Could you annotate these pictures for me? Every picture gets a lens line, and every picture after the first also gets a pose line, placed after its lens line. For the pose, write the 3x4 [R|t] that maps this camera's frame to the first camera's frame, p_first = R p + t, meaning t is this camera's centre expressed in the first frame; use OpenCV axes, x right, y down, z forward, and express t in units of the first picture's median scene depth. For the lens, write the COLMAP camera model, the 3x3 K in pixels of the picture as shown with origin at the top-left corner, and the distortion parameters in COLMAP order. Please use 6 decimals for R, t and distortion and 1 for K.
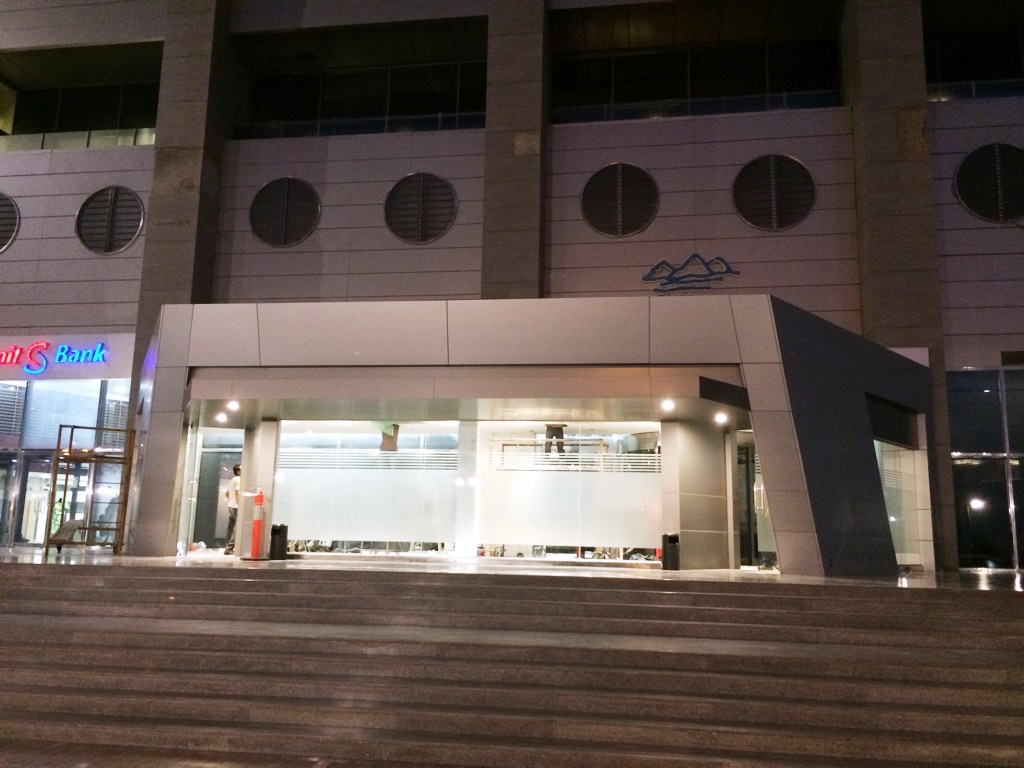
lens RADIAL K [[867.1, 0, 505.5], [0, 867.1, 384.6], [0, 0, 1]] dist [0.084374, -0.129557]
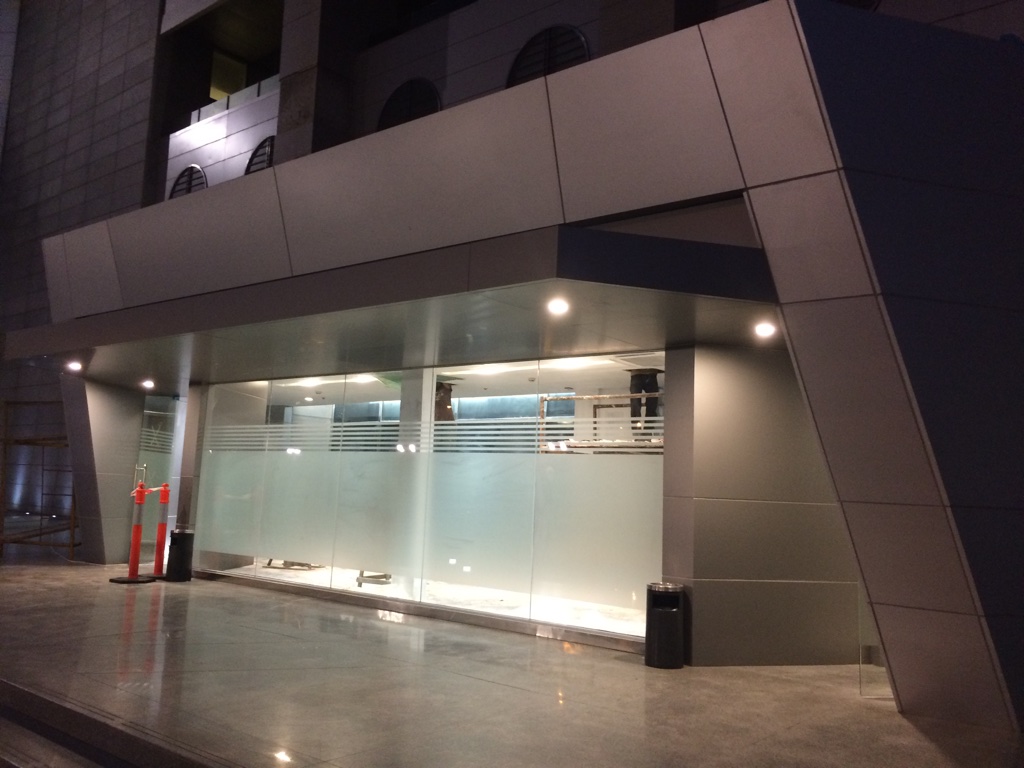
lens RADIAL K [[874.6, 0, 513.2], [0, 874.6, 382.6], [0, 0, 1]] dist [-0.001217, -0.001830]
pose [[0.868194, -0.049550, -0.493745, 0.275121], [0.068614, 0.997432, 0.020552, 0.036462], [0.491458, -0.051720, 0.869364, 0.435193]]
